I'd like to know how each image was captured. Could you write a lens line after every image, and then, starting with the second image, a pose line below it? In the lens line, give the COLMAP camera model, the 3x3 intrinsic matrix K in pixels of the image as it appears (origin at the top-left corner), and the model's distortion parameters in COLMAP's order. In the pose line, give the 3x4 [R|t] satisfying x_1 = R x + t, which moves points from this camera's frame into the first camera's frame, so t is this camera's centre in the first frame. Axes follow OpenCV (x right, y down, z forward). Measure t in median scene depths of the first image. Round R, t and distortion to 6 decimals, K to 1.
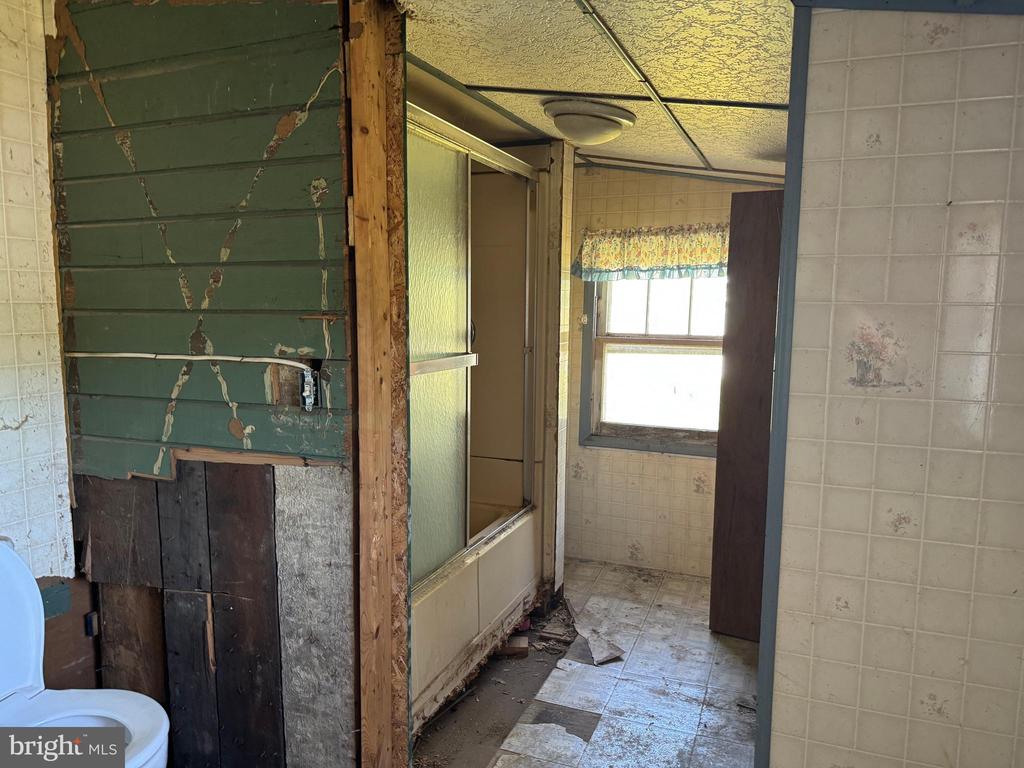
lens RADIAL K [[729.0, 0, 511.4], [0, 729.0, 390.6], [0, 0, 1]] dist [0.070193, -0.085438]
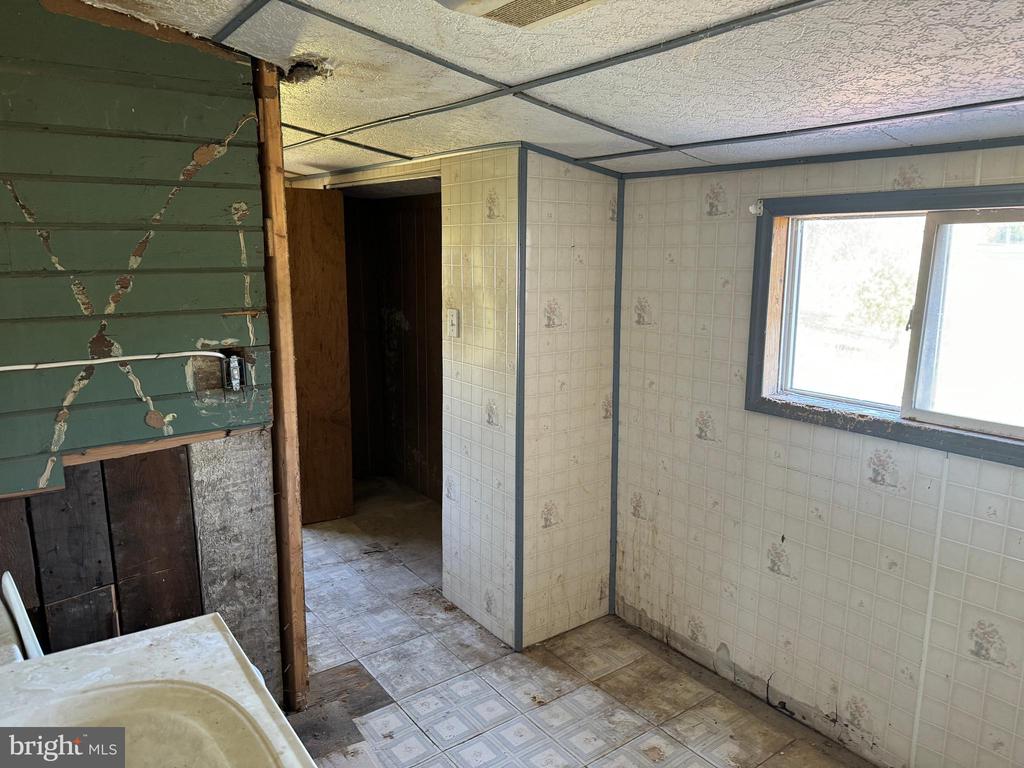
lens RADIAL K [[729.0, 0, 511.4], [0, 729.0, 390.6], [0, 0, 1]] dist [0.070193, -0.085438]
pose [[0.522978, -0.166159, 0.835994, -1.018459], [0.100398, 0.985995, 0.133166, -0.085550], [-0.846413, 0.014289, 0.532336, -0.045037]]
